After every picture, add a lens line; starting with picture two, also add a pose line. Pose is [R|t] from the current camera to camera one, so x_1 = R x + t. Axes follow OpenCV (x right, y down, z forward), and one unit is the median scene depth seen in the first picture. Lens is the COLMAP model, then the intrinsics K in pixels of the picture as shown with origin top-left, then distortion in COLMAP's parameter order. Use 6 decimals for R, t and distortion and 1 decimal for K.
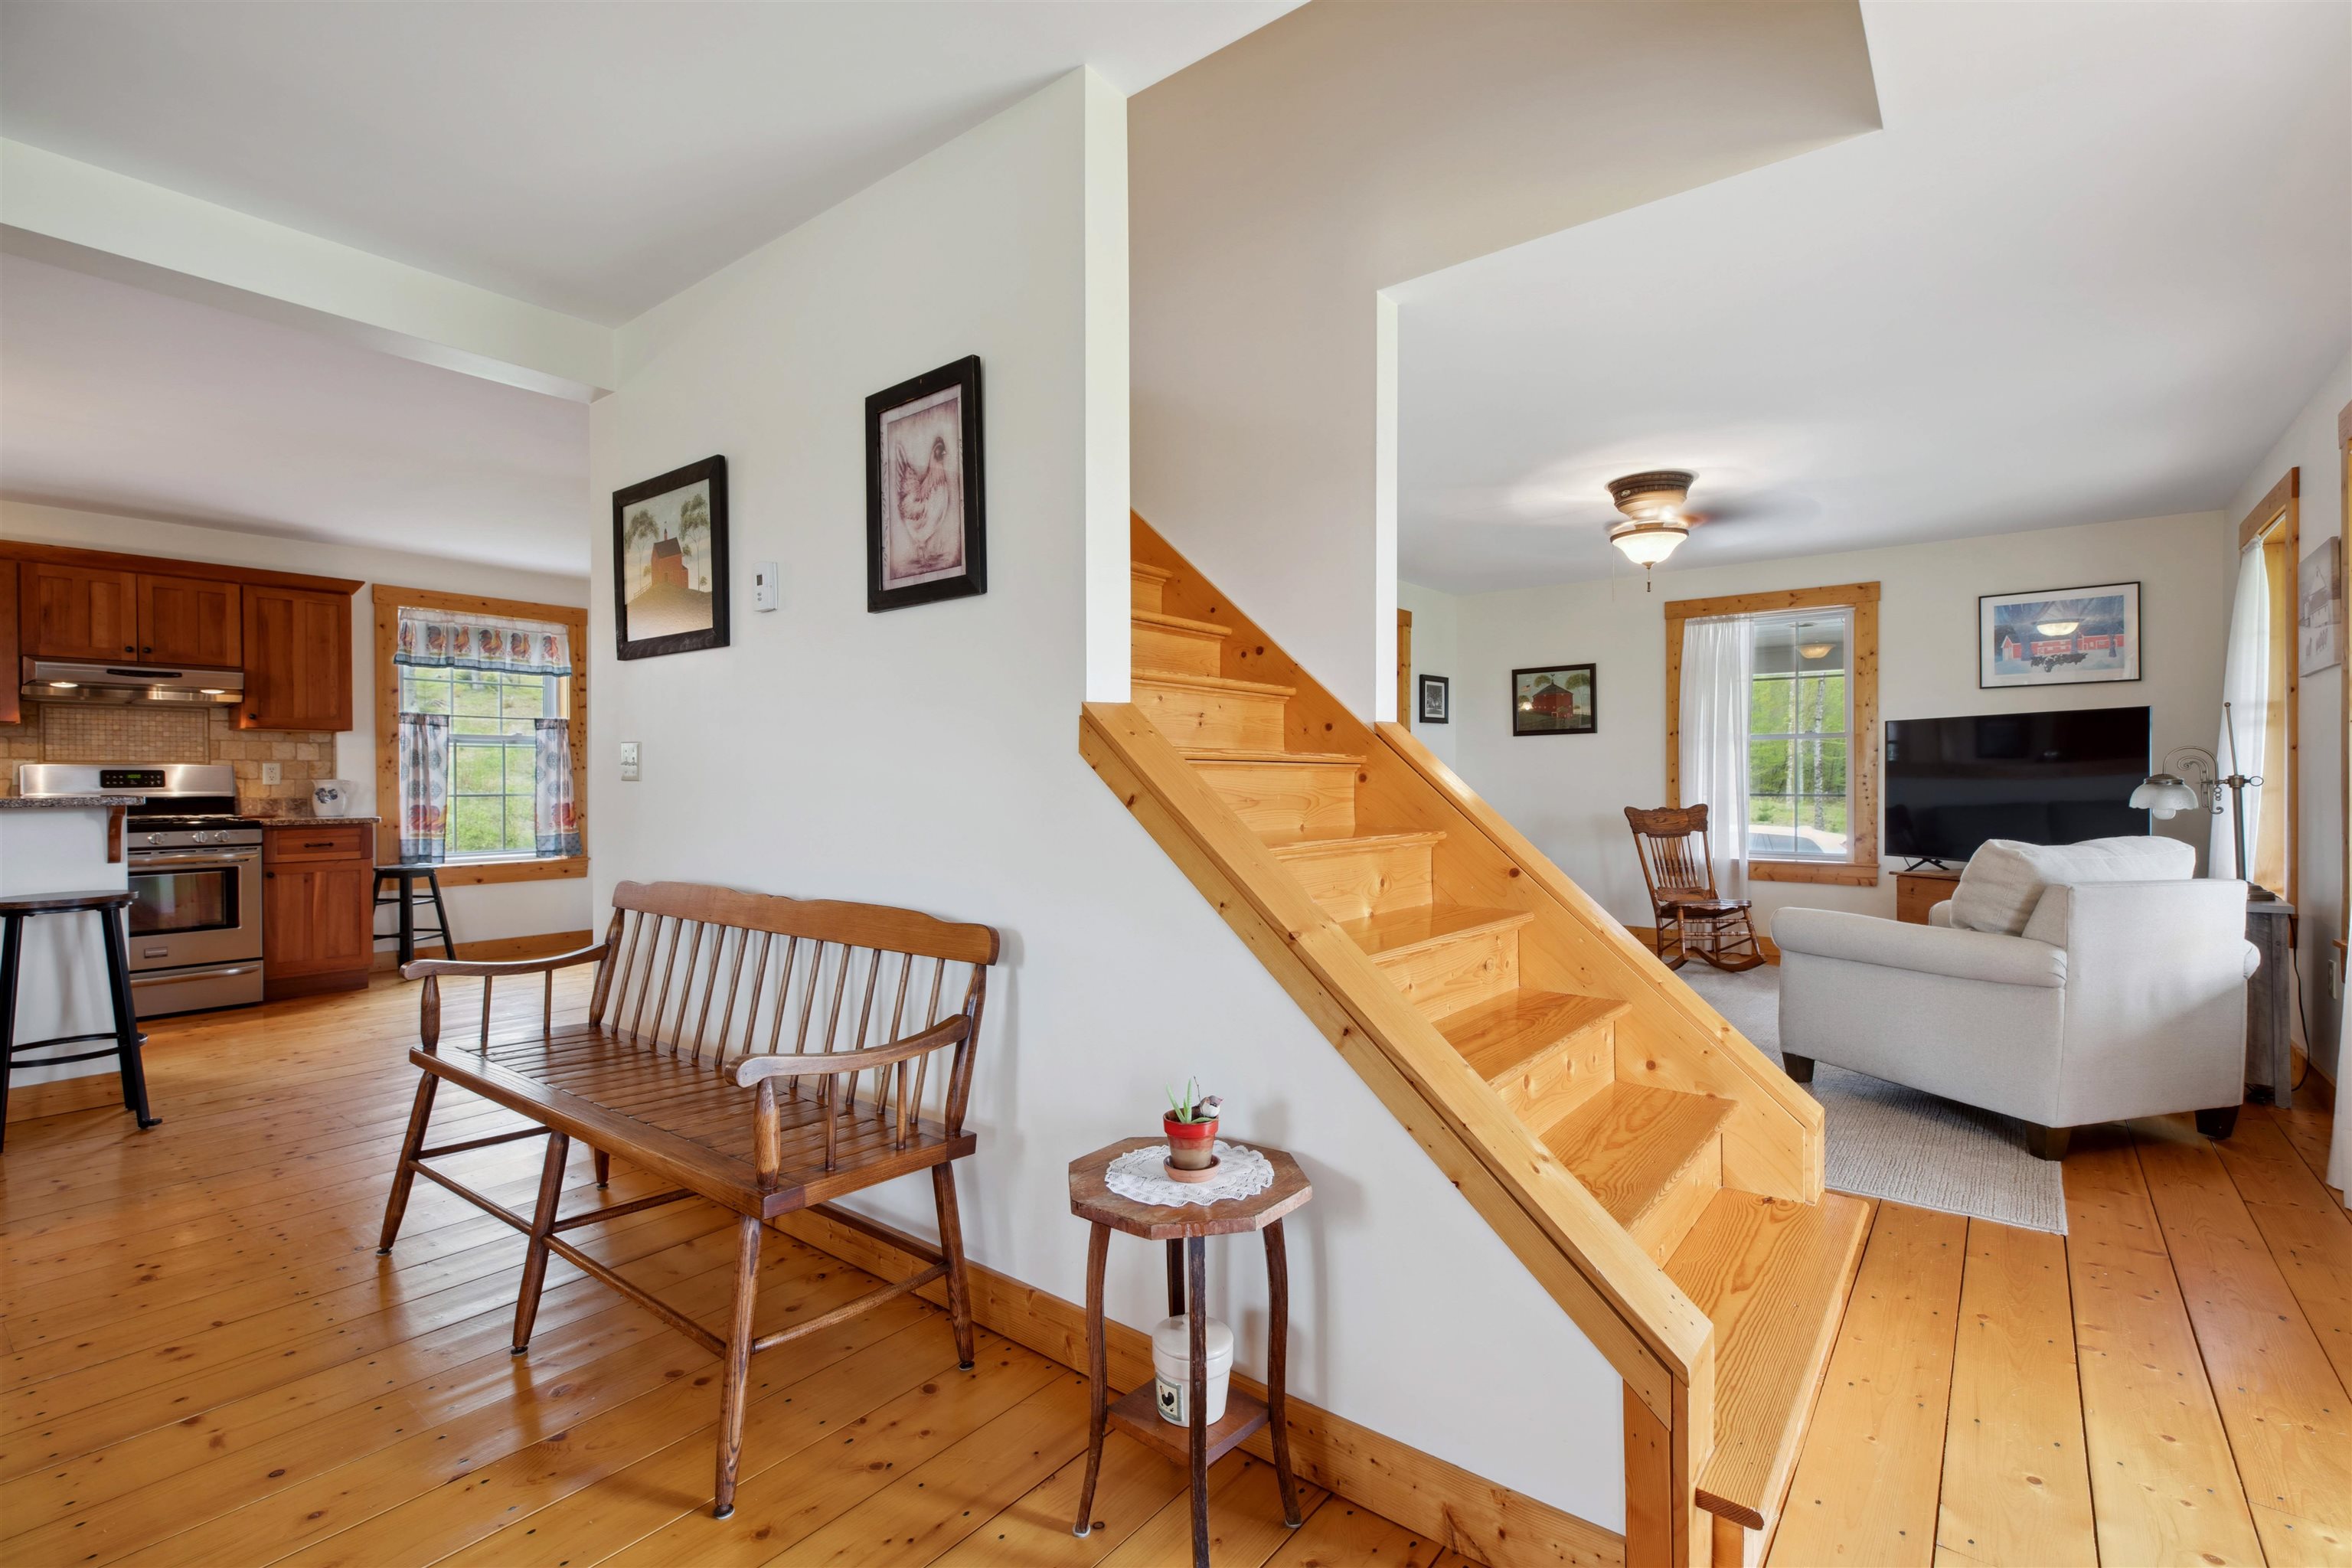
lens RADIAL K [[1069.1, 0, 1182.0], [0, 1069.1, 778.9], [0, 0, 1]] dist [0.005911, 0.000428]
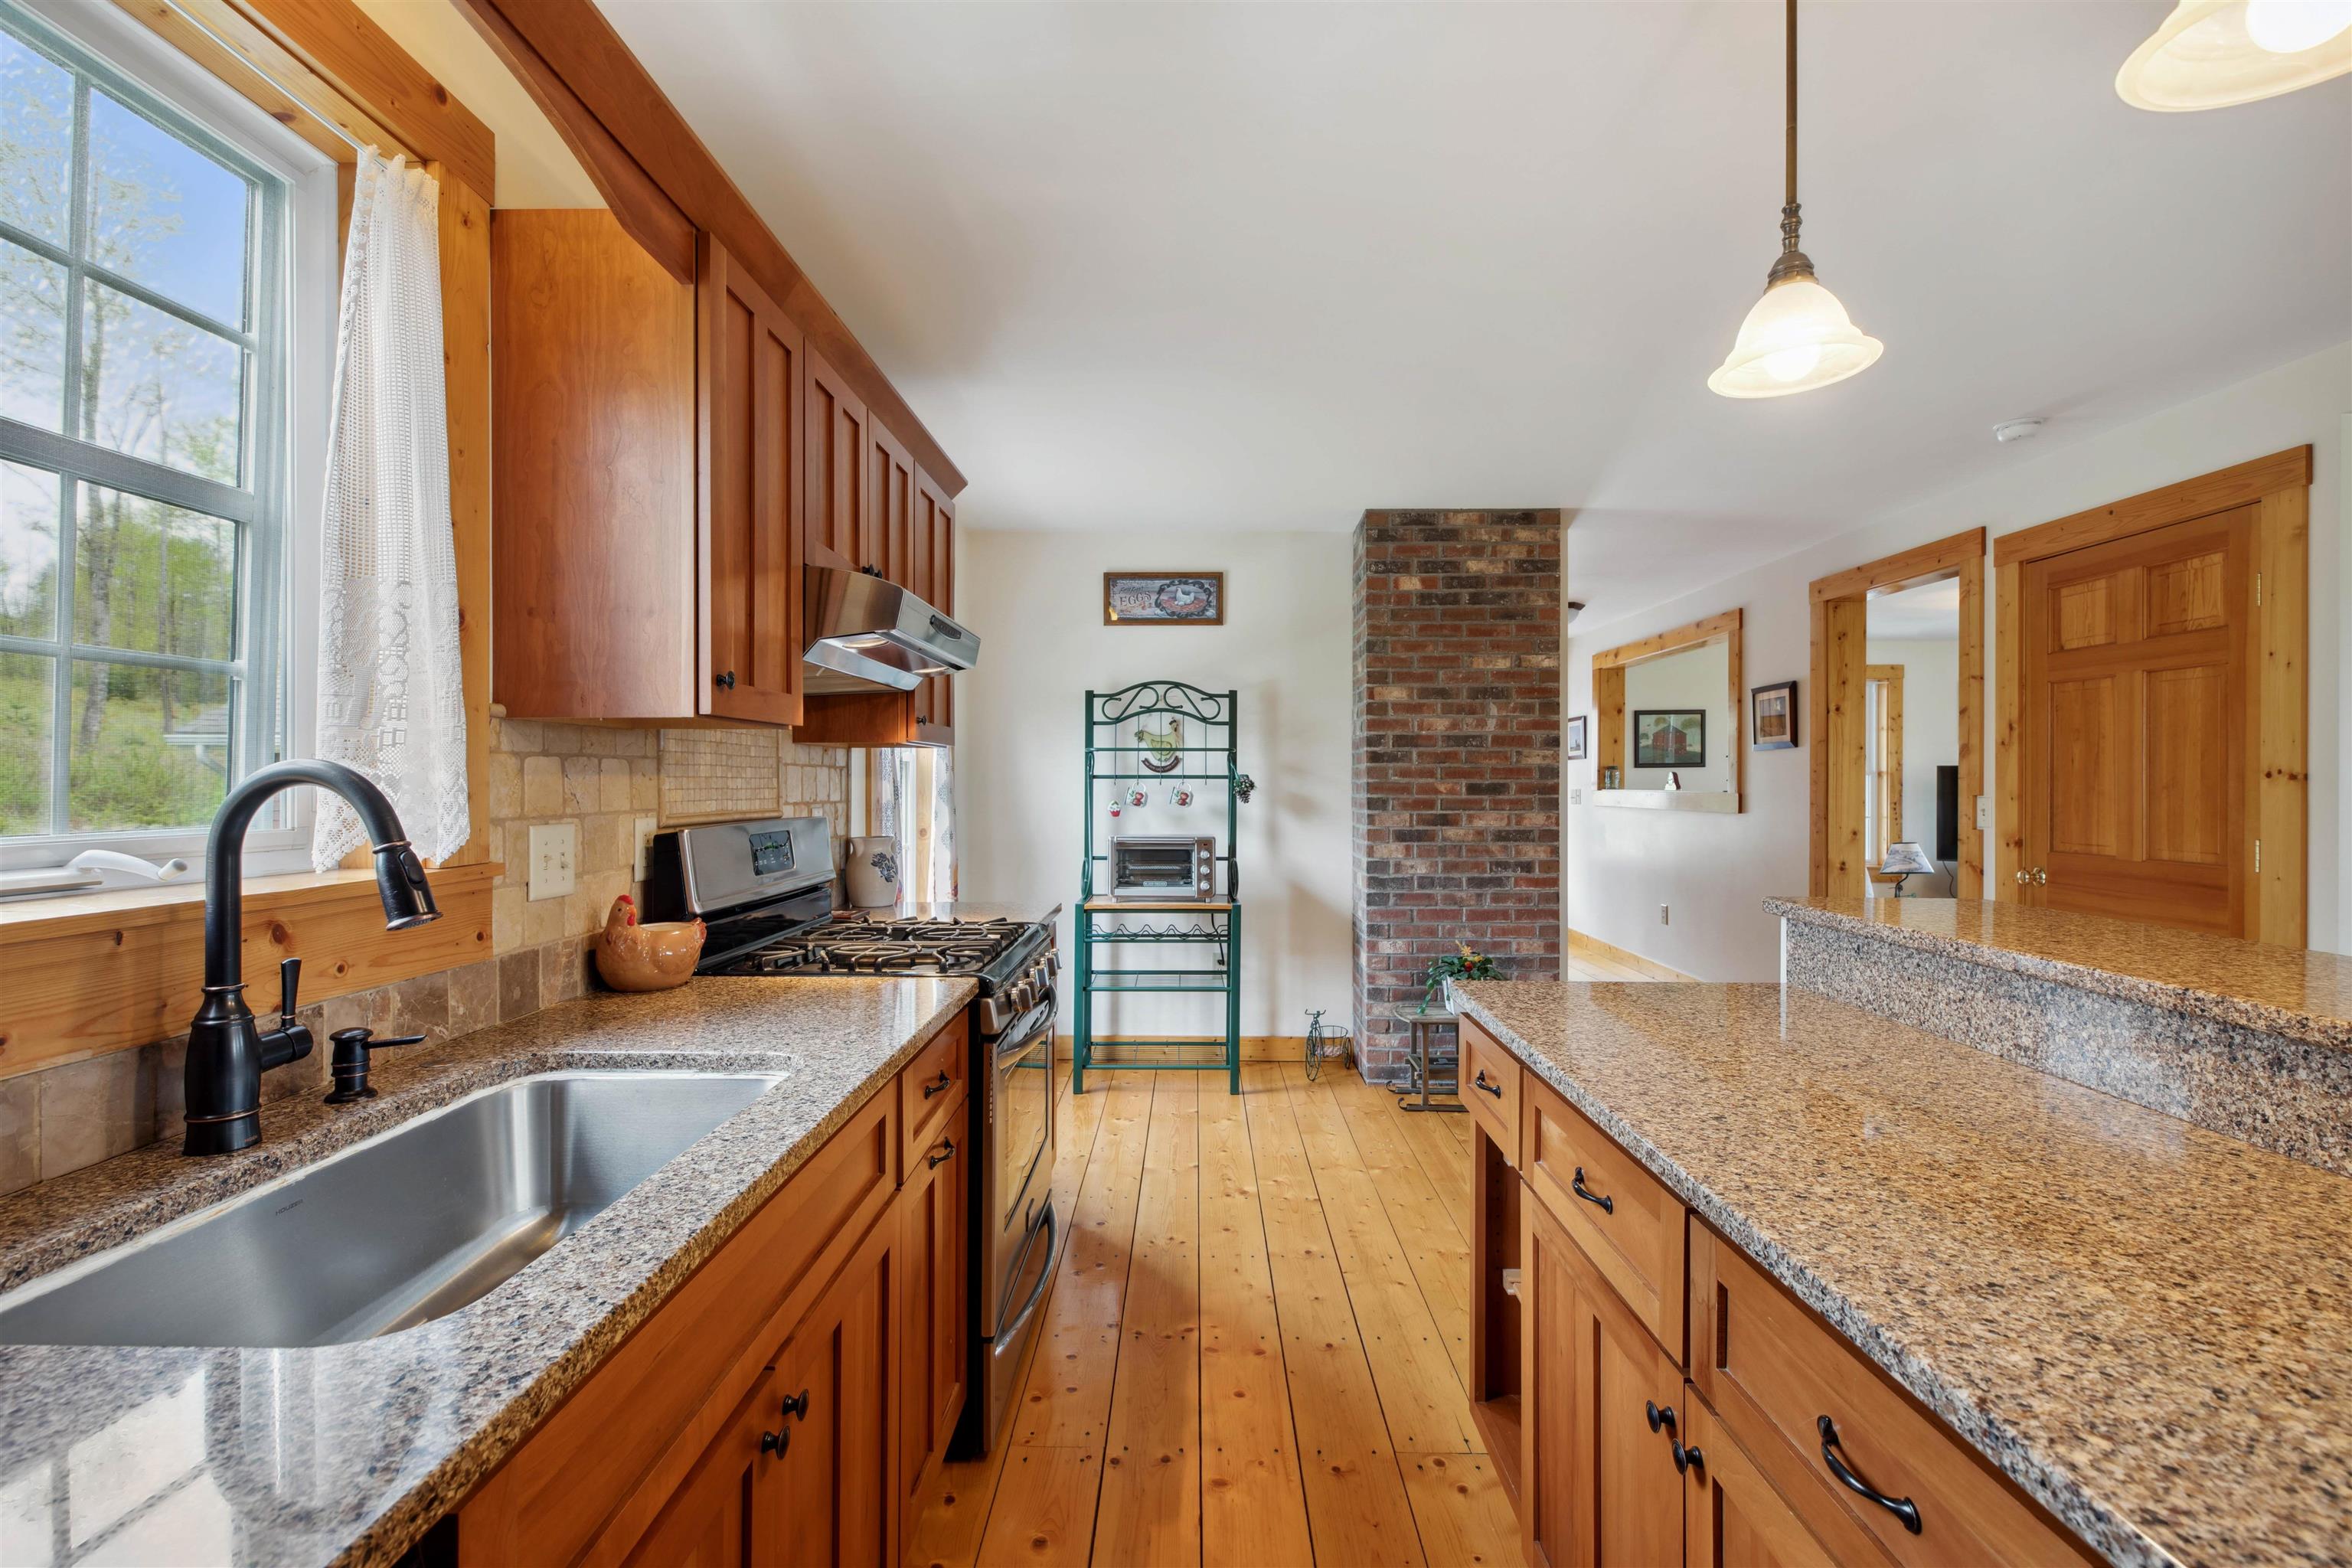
lens RADIAL K [[1069.1, 0, 1180.9], [0, 1069.1, 784.2], [0, 0, 1]] dist [0.005911, 0.000428]
pose [[0.791706, 0.001997, 0.610899, -0.994913], [-0.001534, 0.999998, -0.001280, -0.025157], [-0.610901, 0.000076, 0.791707, 0.485081]]
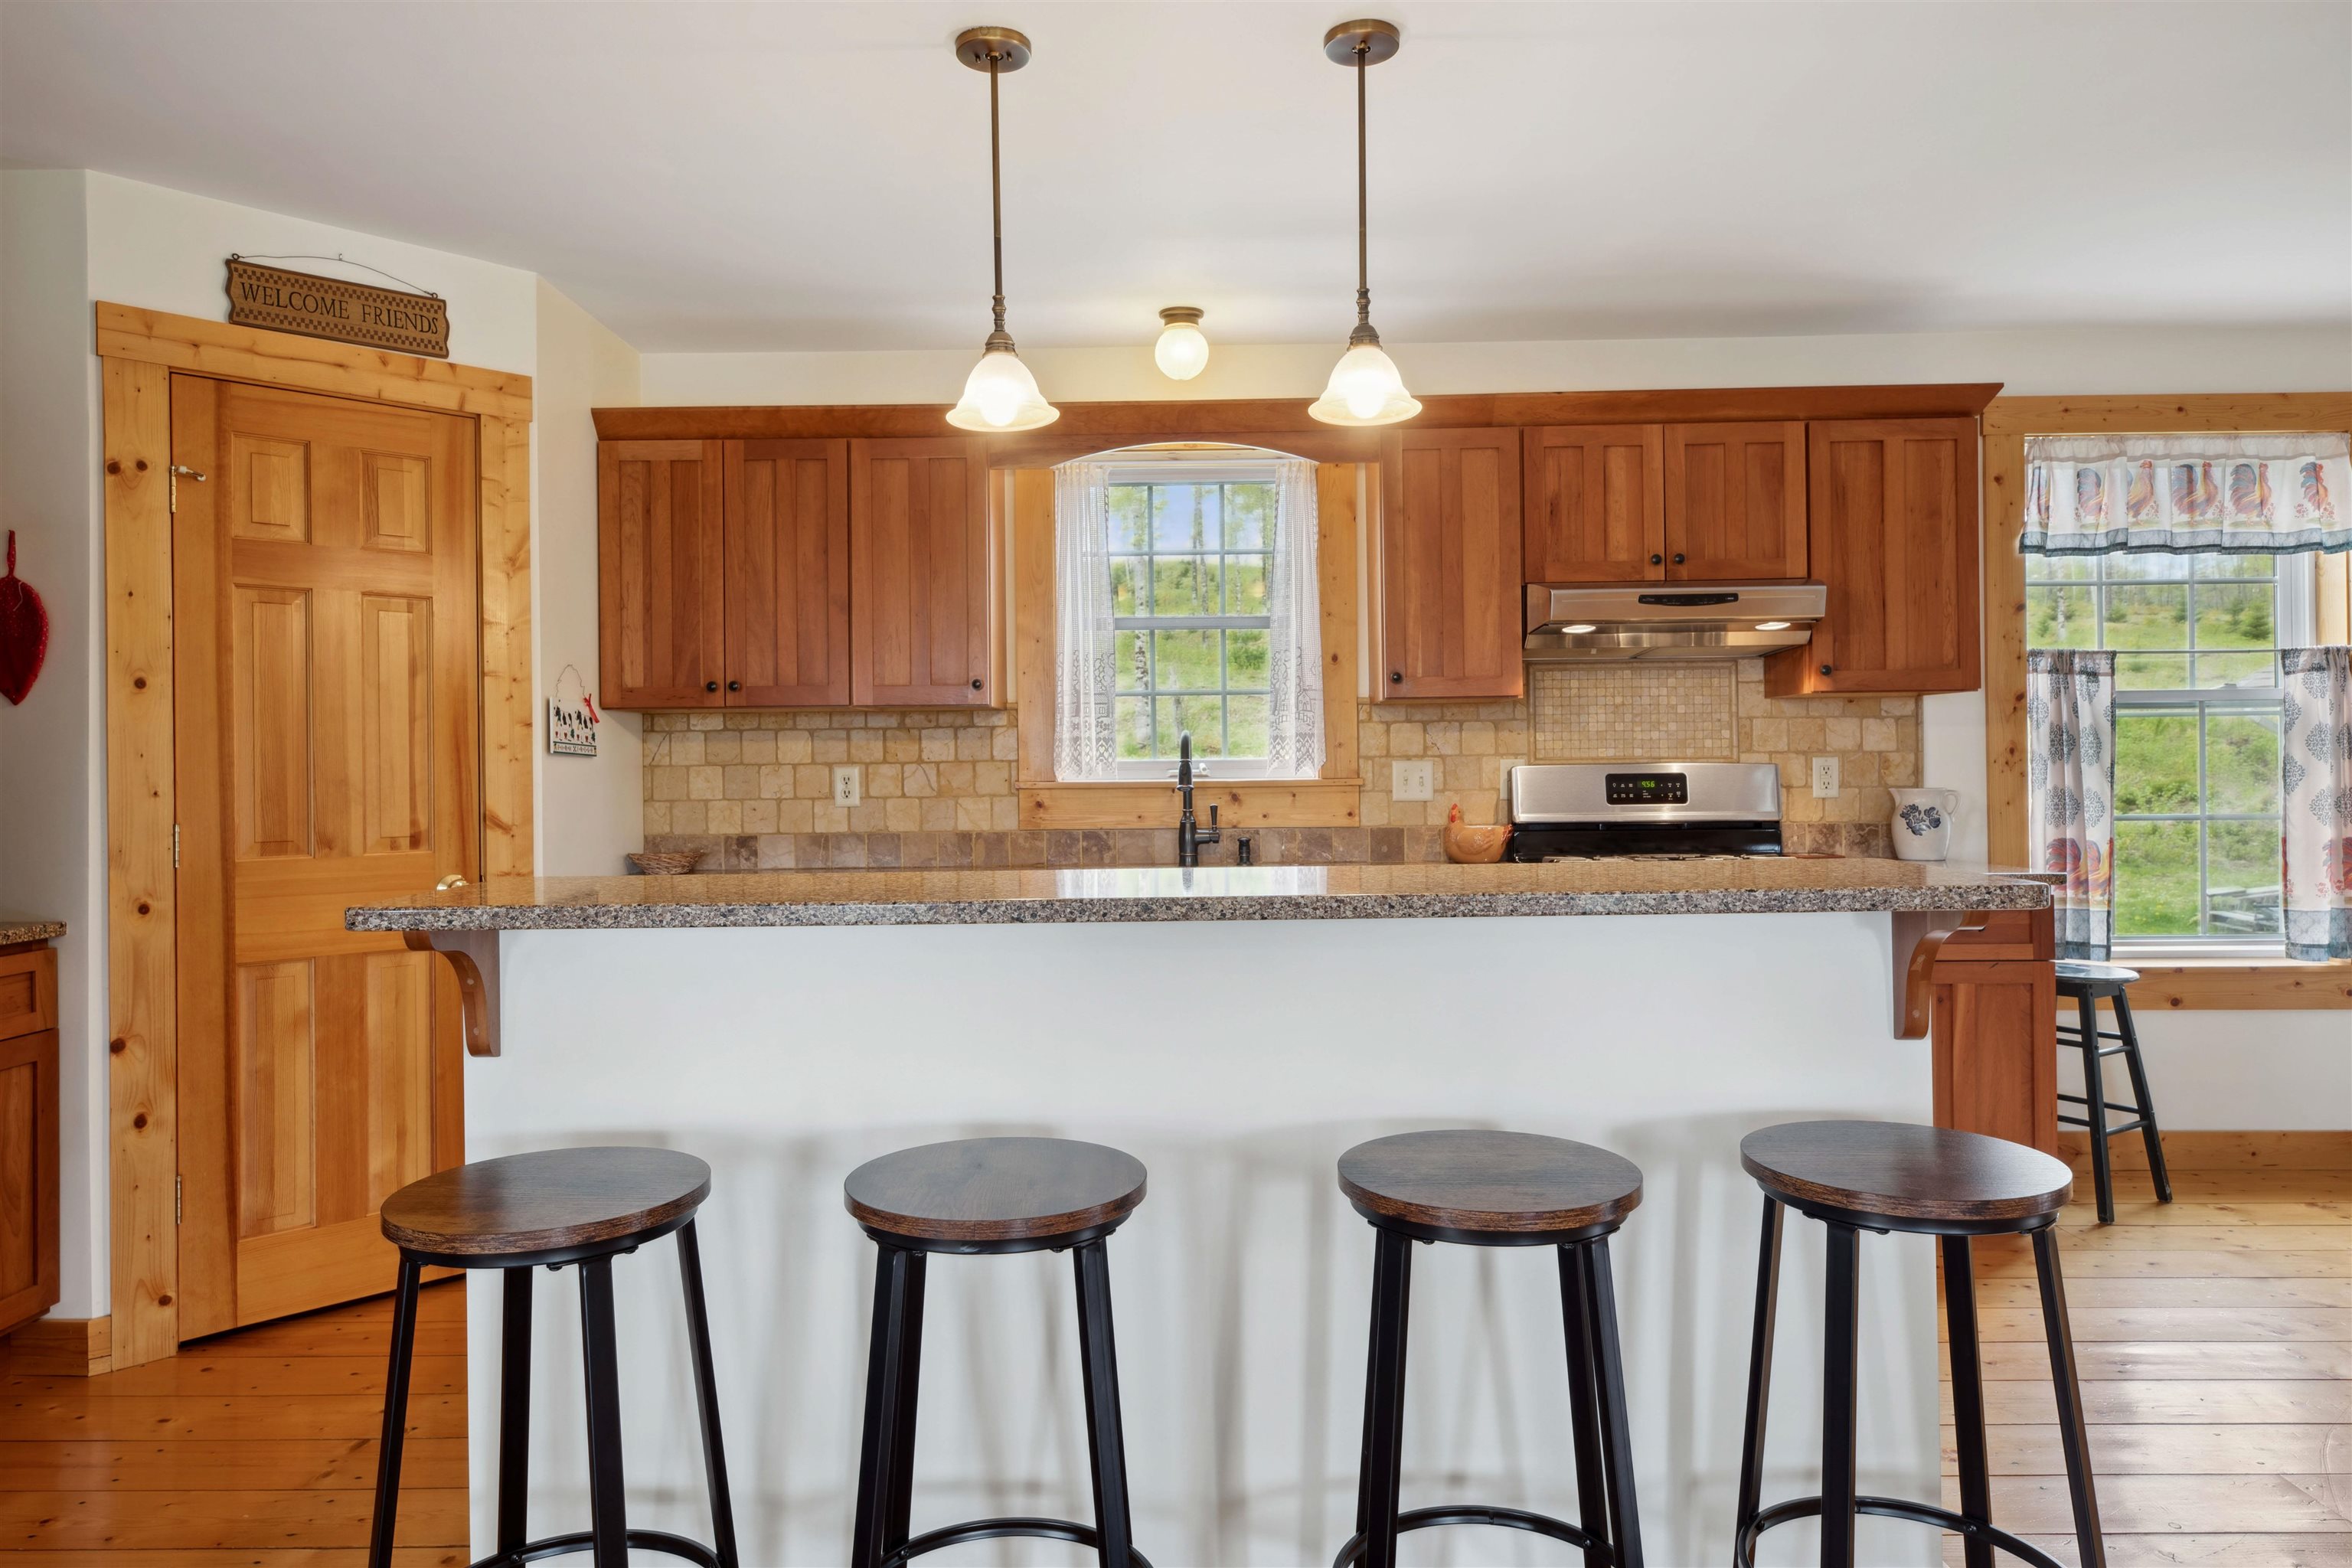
lens RADIAL K [[1506.3, 0, 1171.6], [0, 1506.3, 773.6], [0, 0, 1]] dist [0.001631, 0.000186]
pose [[0.626040, 0.002020, -0.779789, -0.452526], [0.008412, 0.999921, 0.009344, -0.015879], [0.779746, -0.012409, 0.625973, 0.266789]]
